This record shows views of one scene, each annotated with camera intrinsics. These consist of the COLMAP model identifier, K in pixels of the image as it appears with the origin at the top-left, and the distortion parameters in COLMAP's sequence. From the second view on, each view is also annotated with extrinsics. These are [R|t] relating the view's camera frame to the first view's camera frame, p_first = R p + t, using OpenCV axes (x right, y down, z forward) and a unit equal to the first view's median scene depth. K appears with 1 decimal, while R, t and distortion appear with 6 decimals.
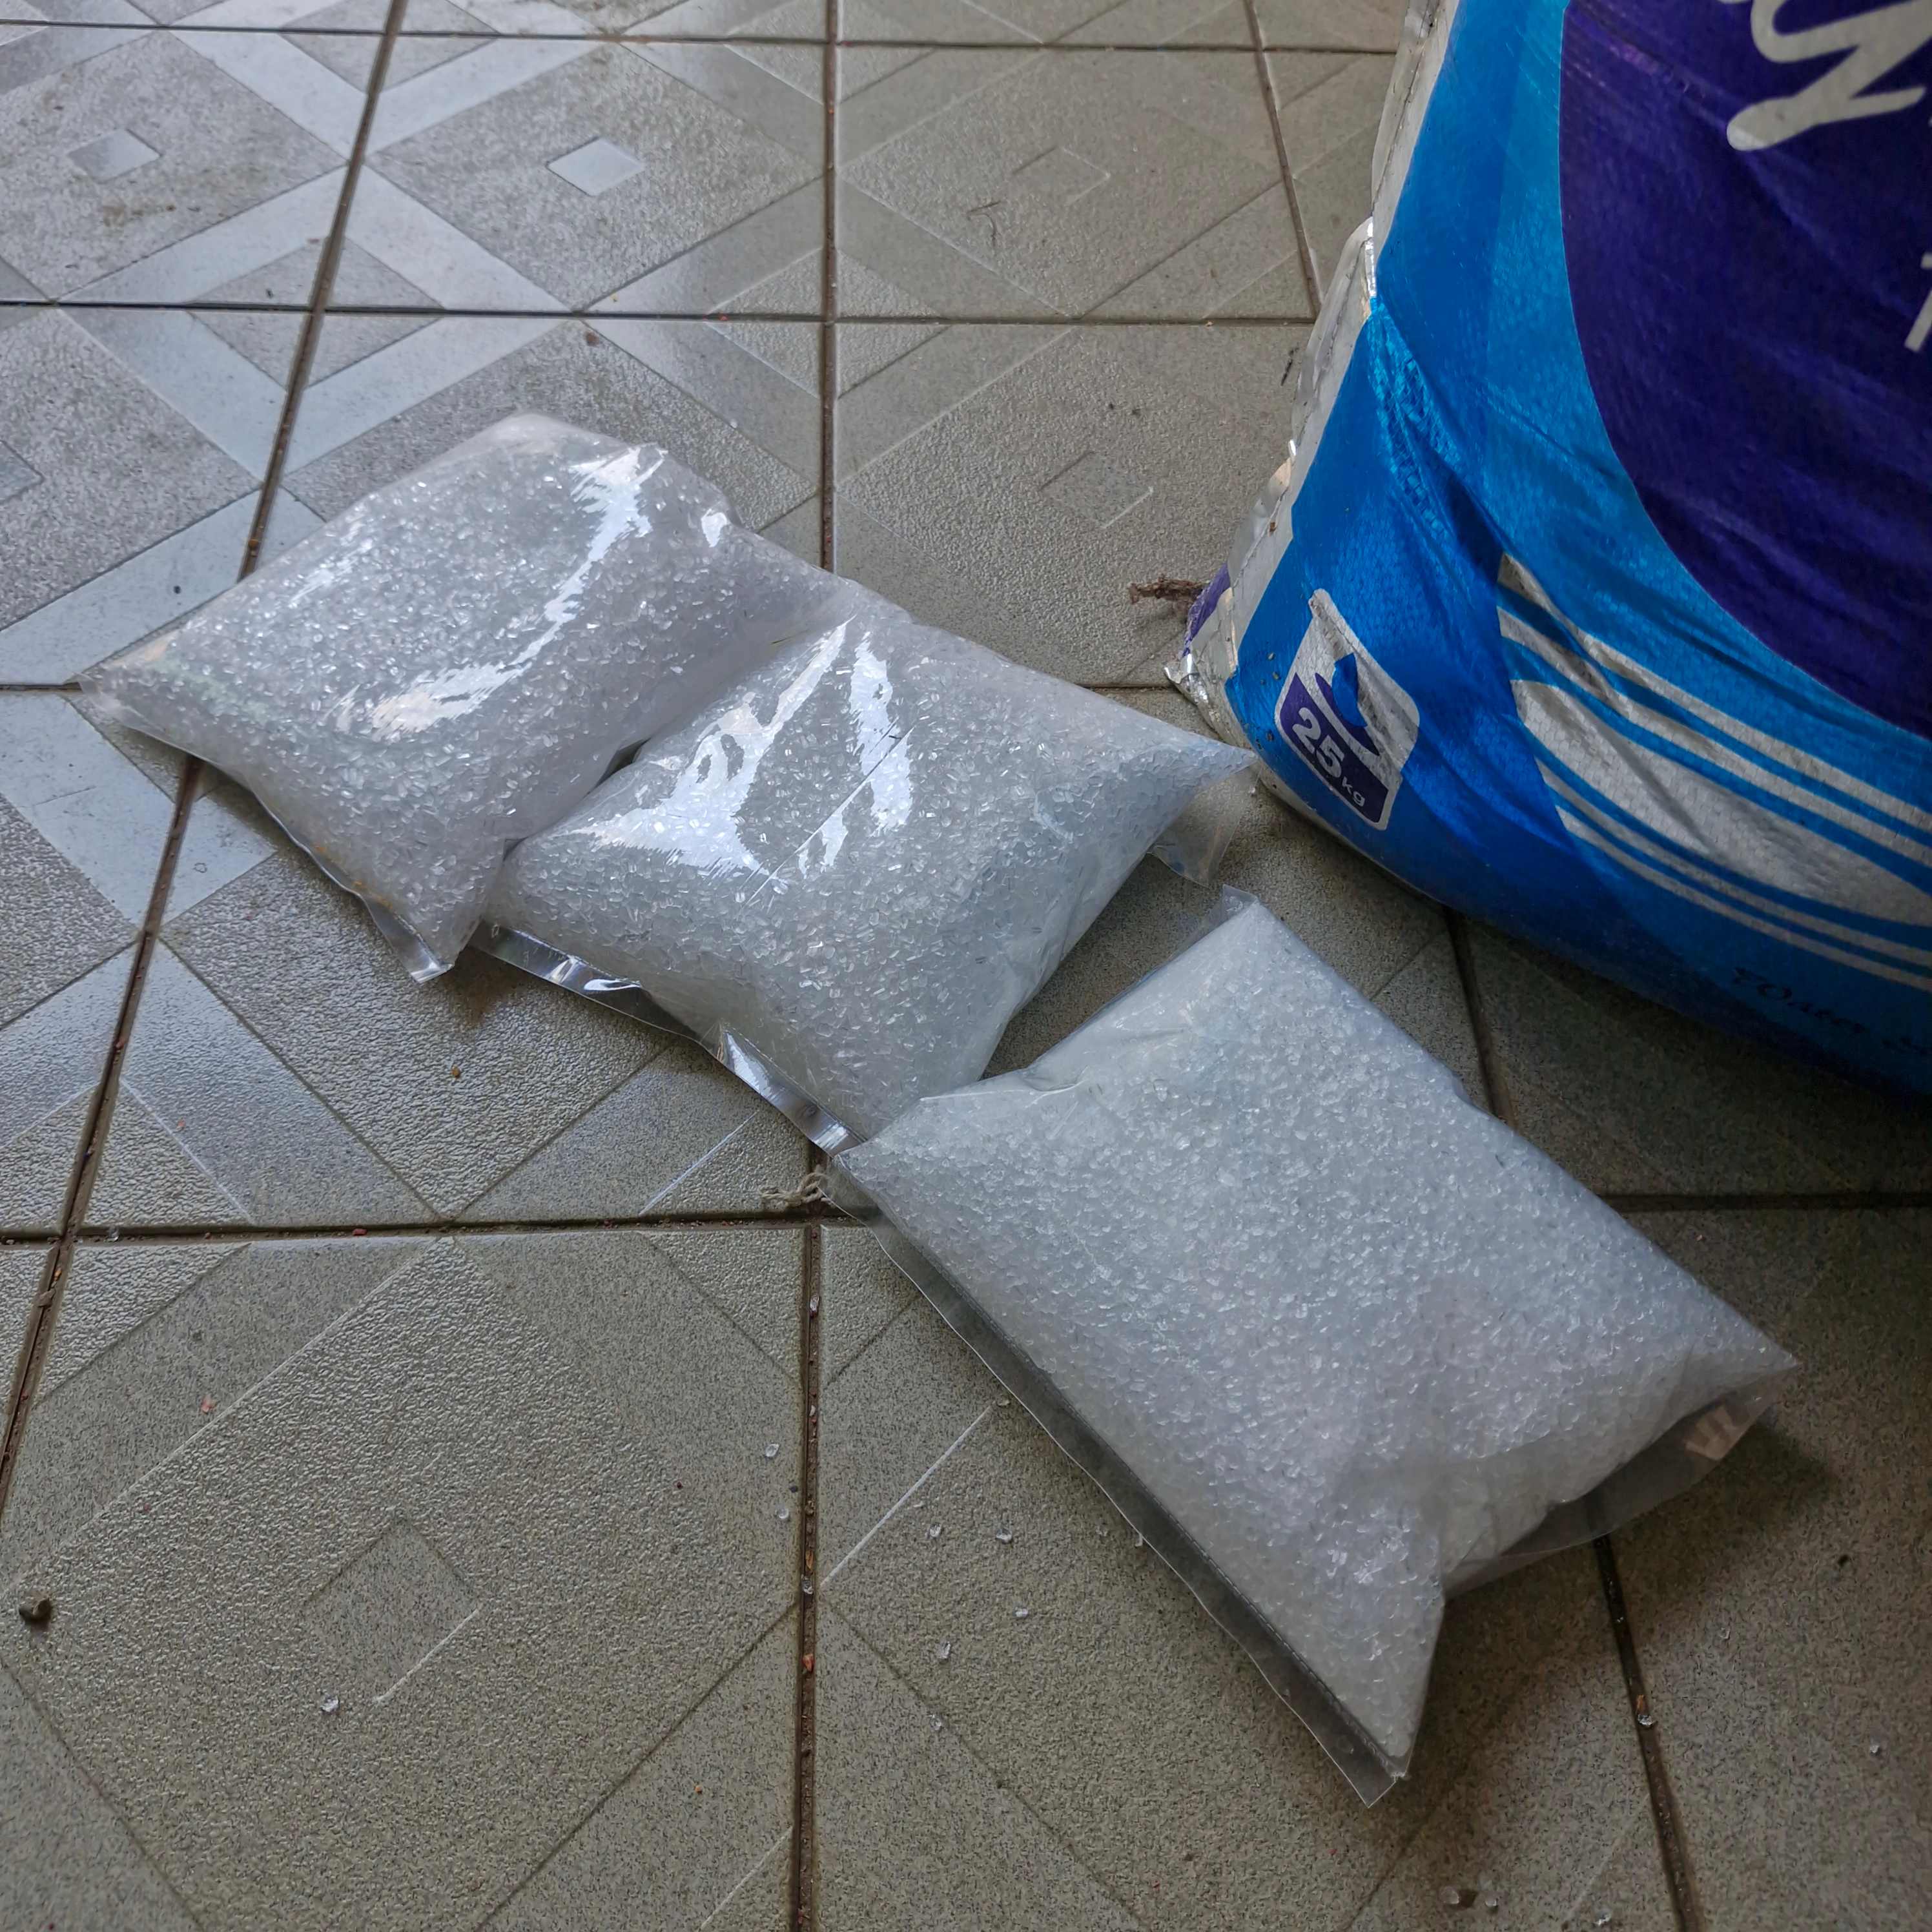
lens RADIAL K [[1848.9, 0, 967.5], [0, 1848.9, 930.9], [0, 0, 1]] dist [0.151583, -0.354233]
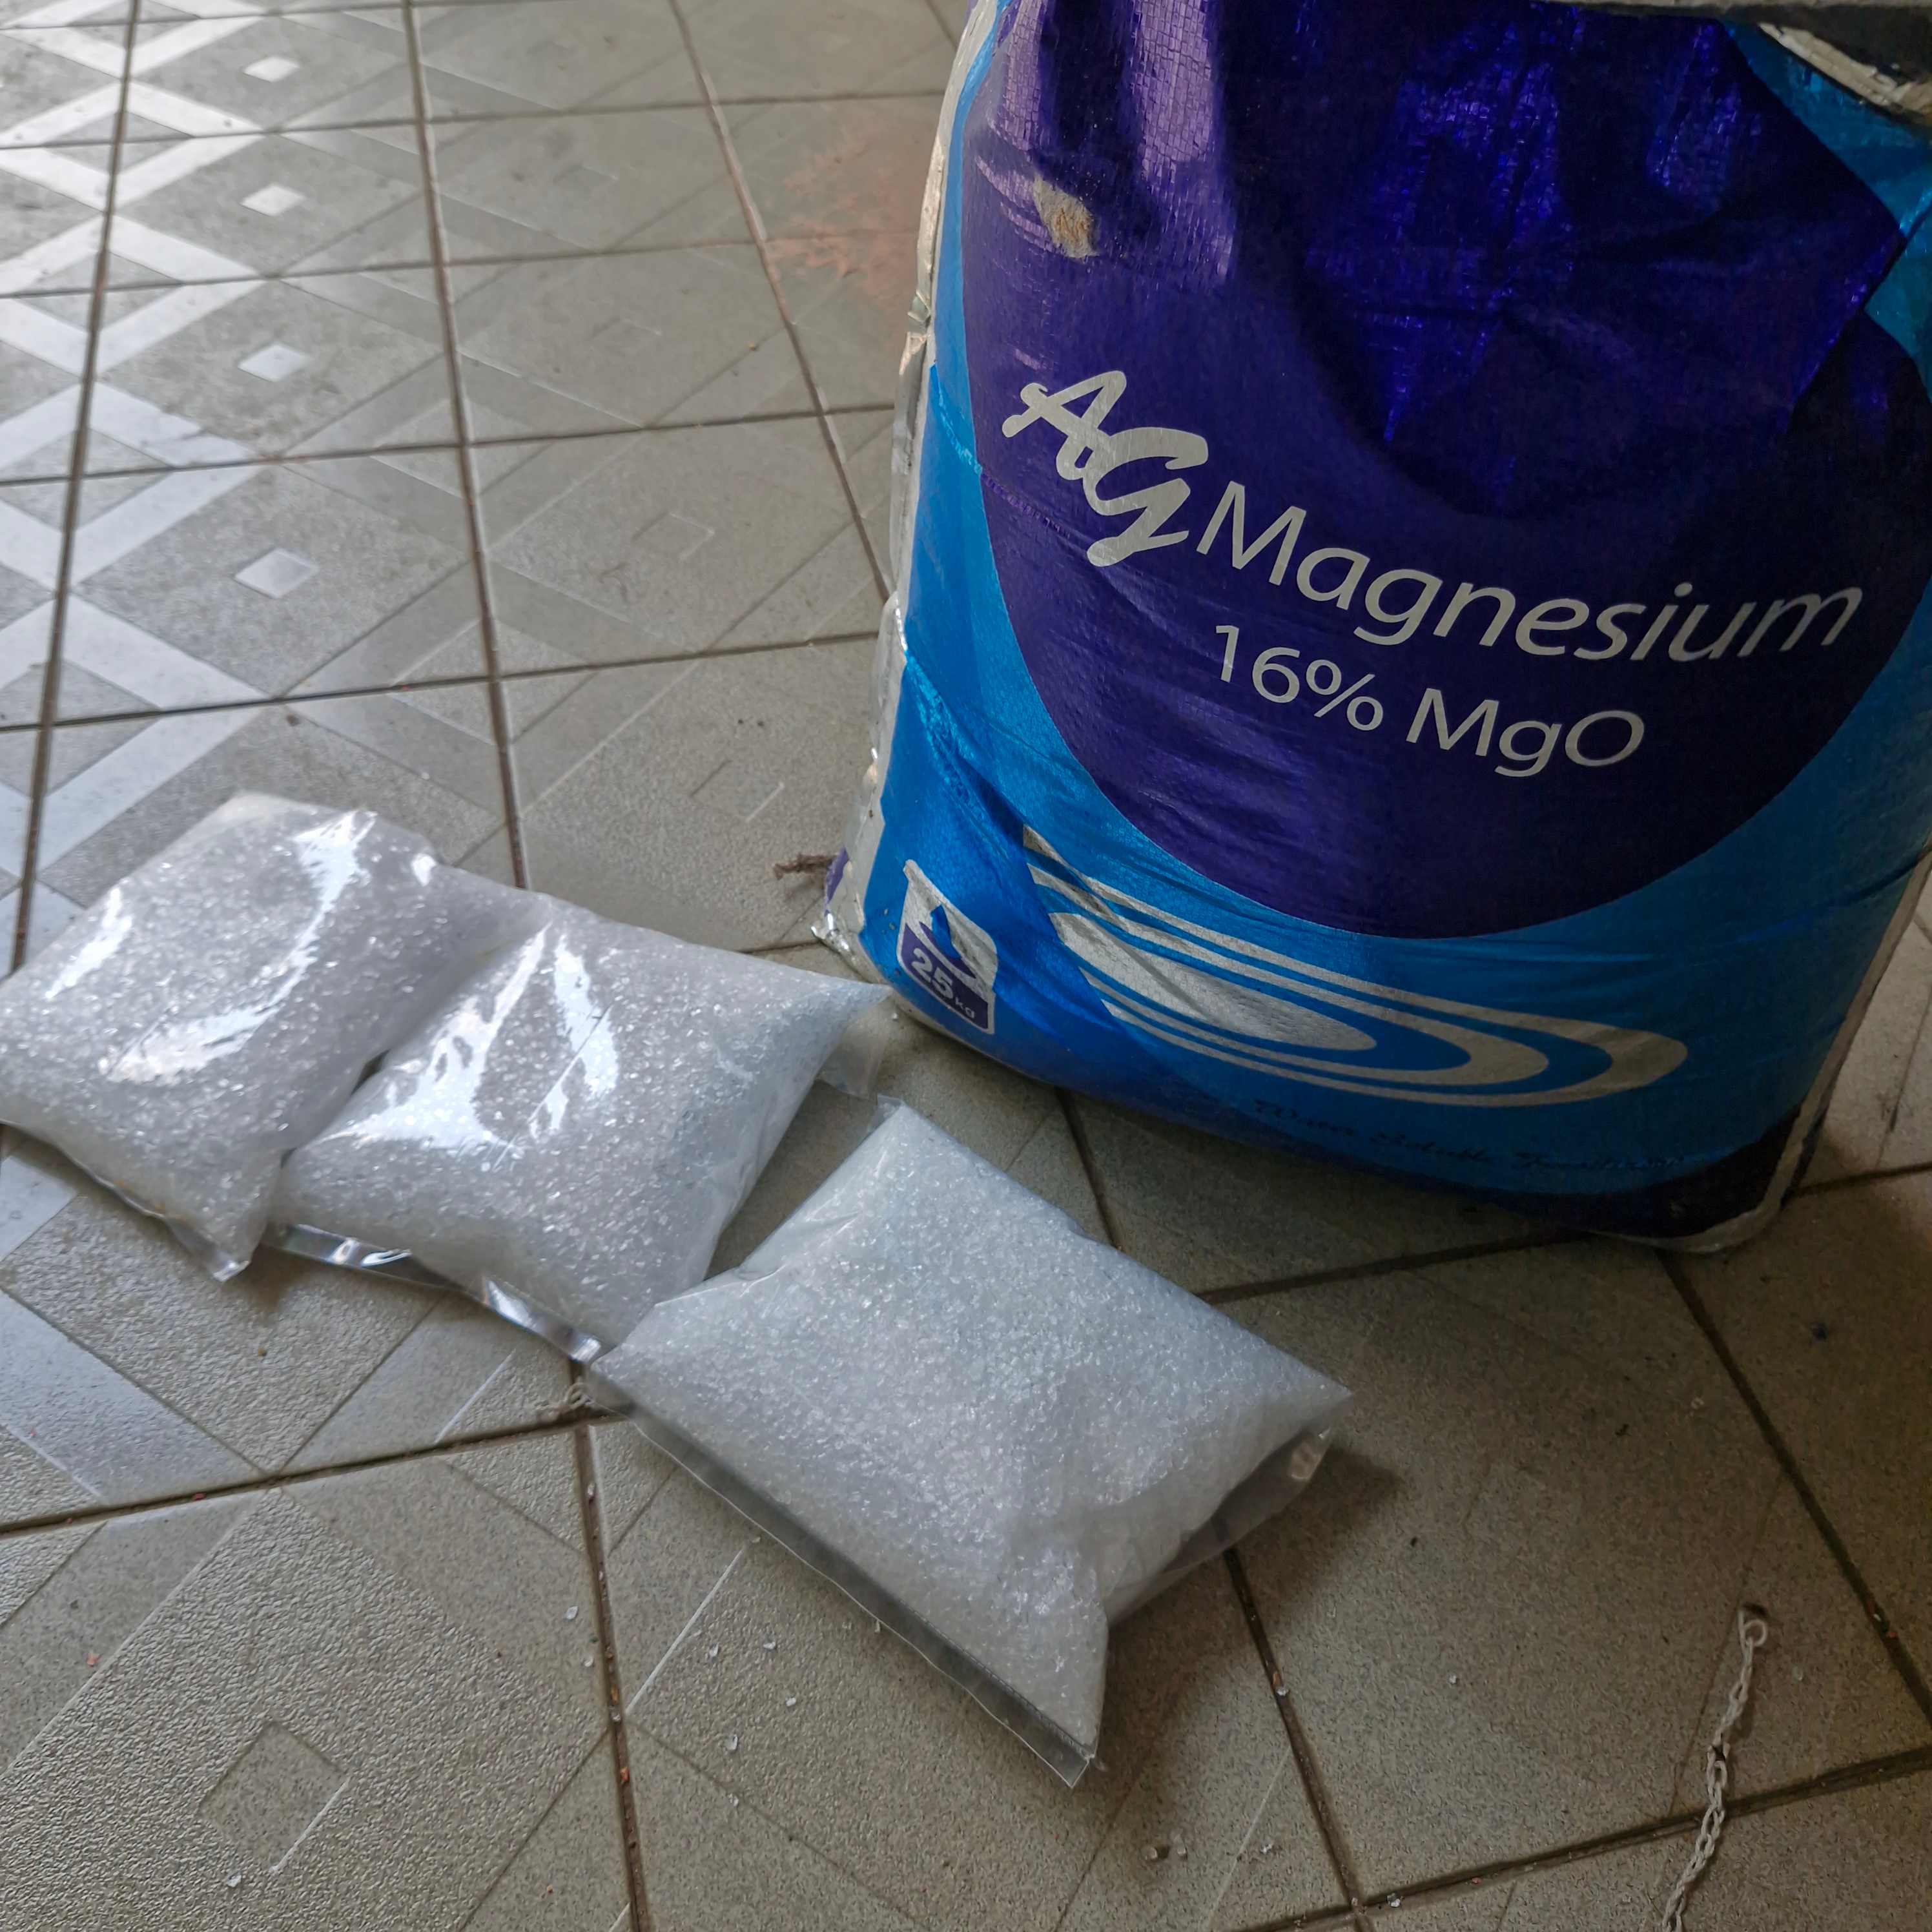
lens RADIAL K [[1873.4, 0, 921.6], [0, 1873.4, 932.3], [0, 0, 1]] dist [0.101289, -0.219728]
pose [[0.981435, -0.140255, 0.130817, 0.019098], [0.155303, 0.981389, -0.112946, 0.015813], [-0.112541, 0.131166, 0.984952, -0.285593]]
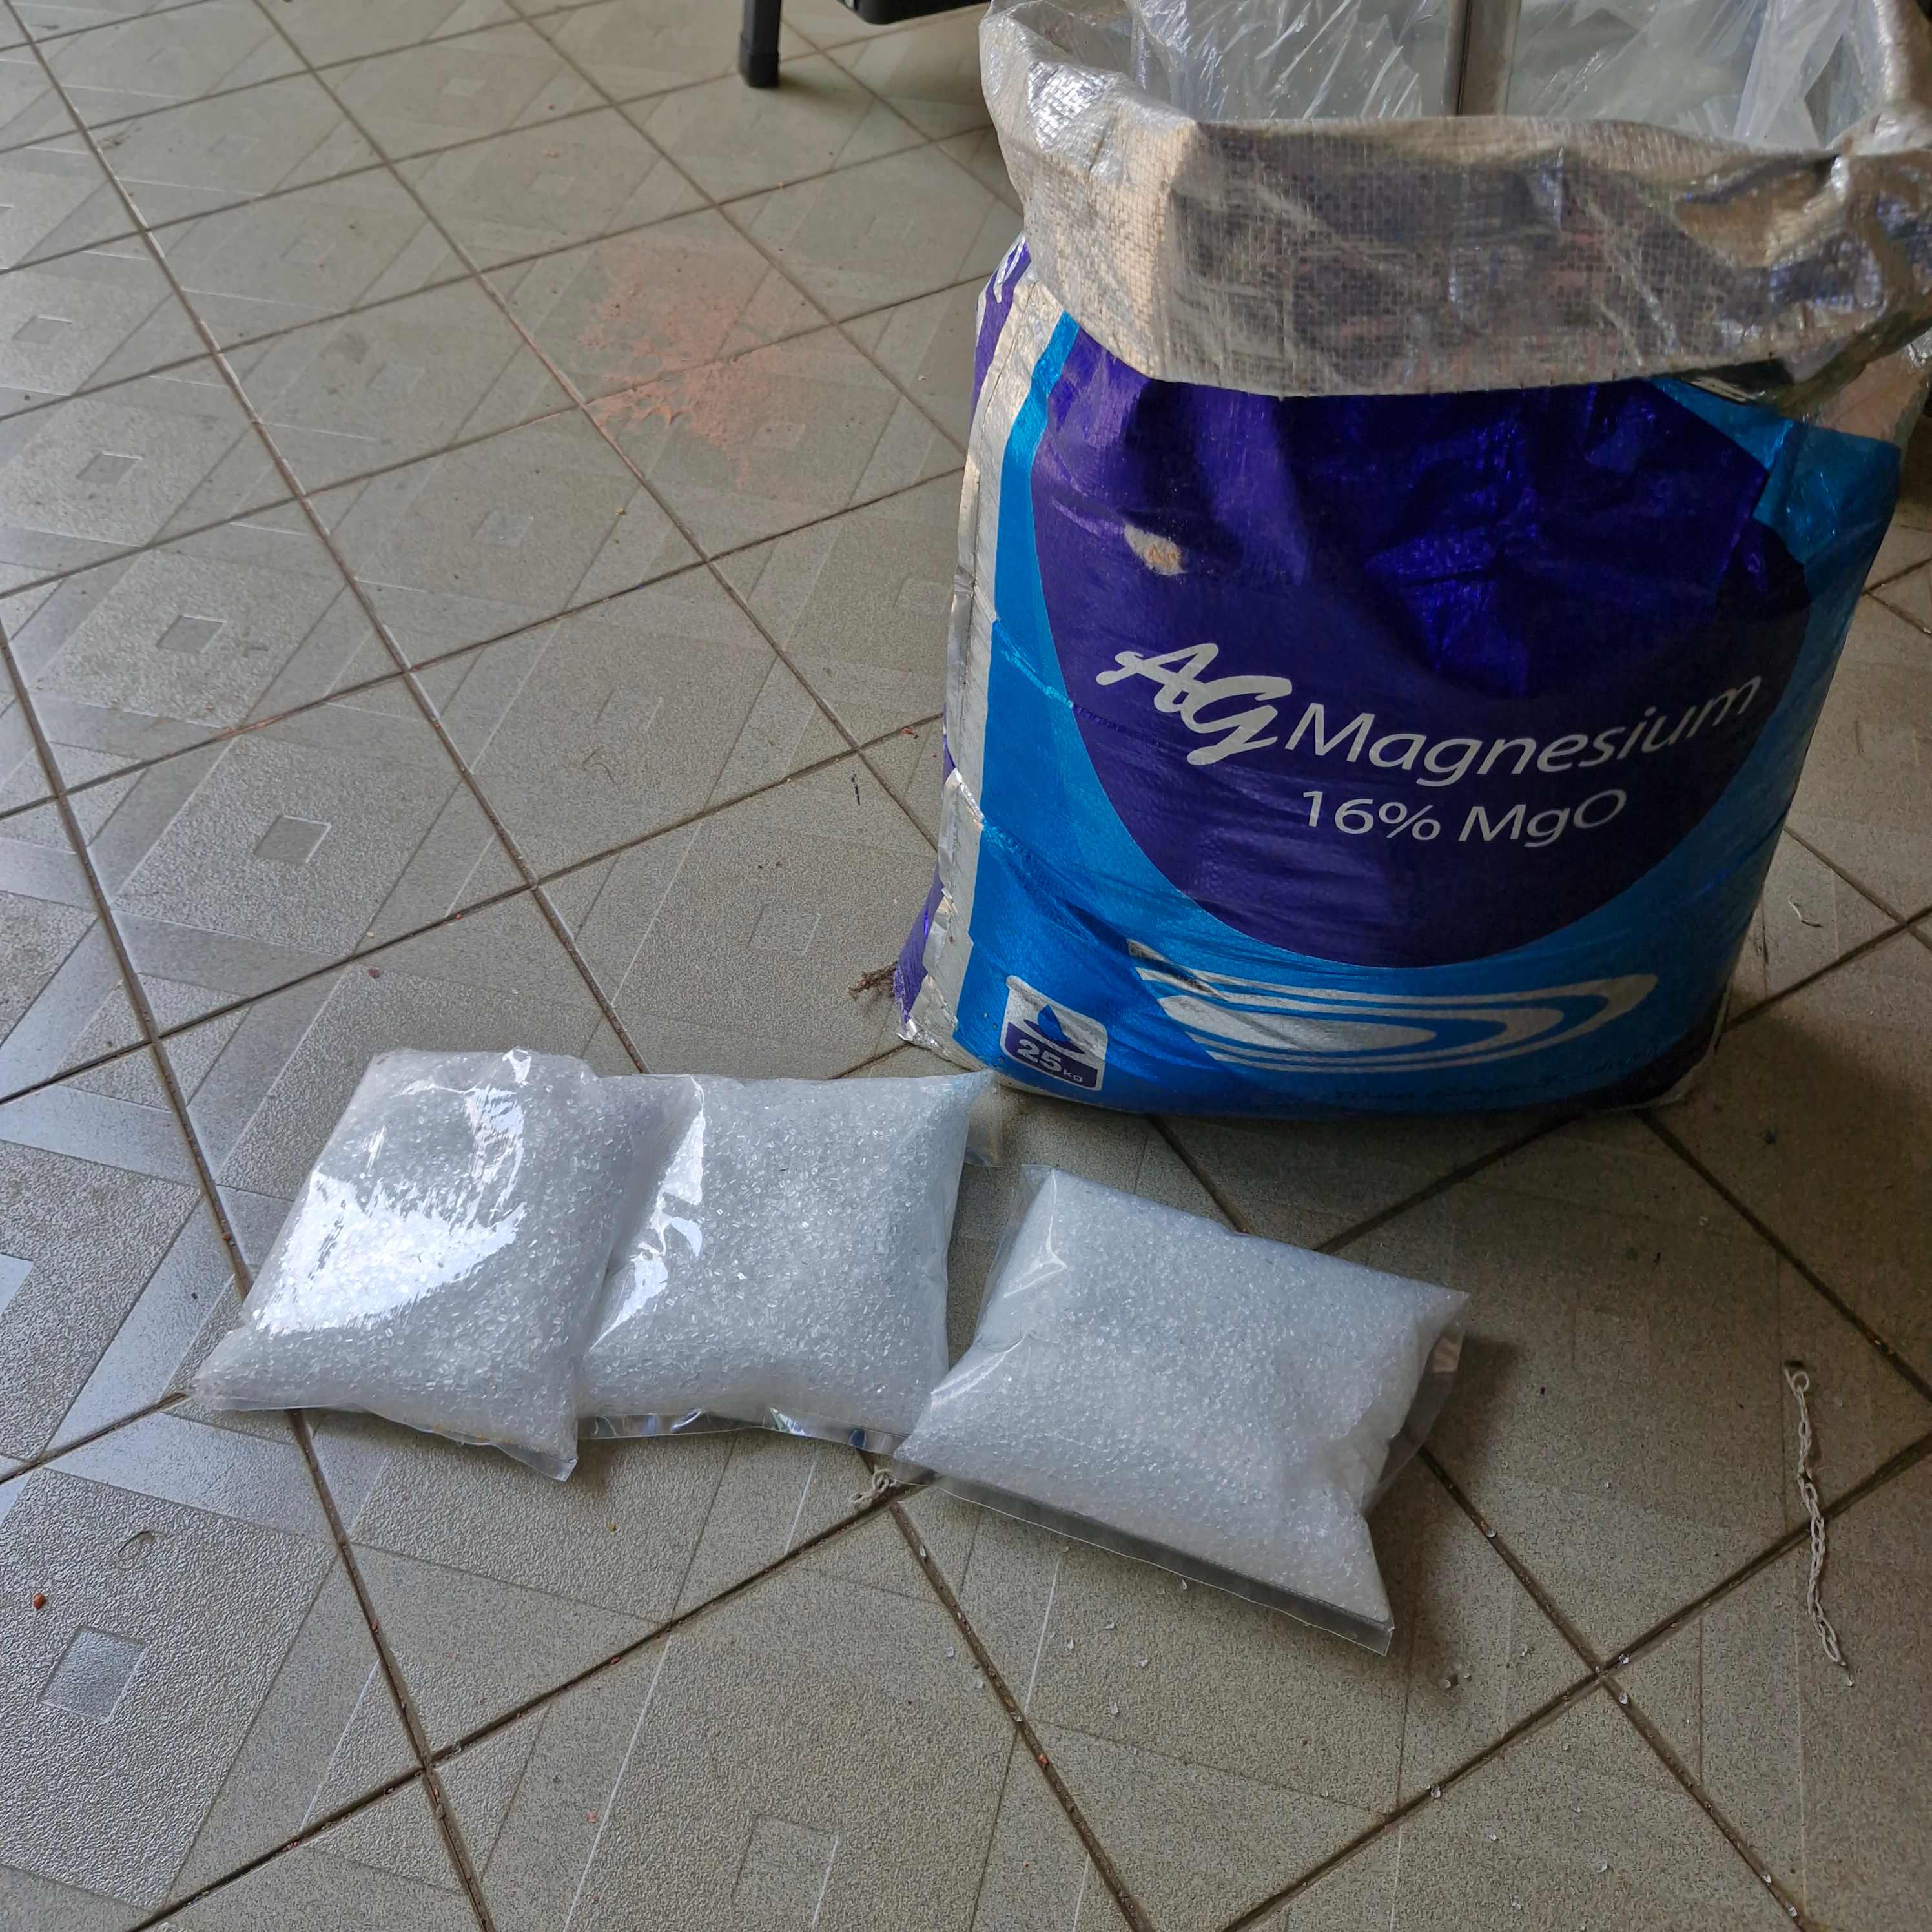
lens RADIAL K [[1883.9, 0, 941.2], [0, 1883.9, 909.5], [0, 0, 1]] dist [0.141334, -0.321037]
pose [[0.879920, -0.395473, 0.263329, -0.265236], [0.419337, 0.906989, -0.039087, -0.198286], [-0.223379, 0.144817, 0.963914, -0.544485]]
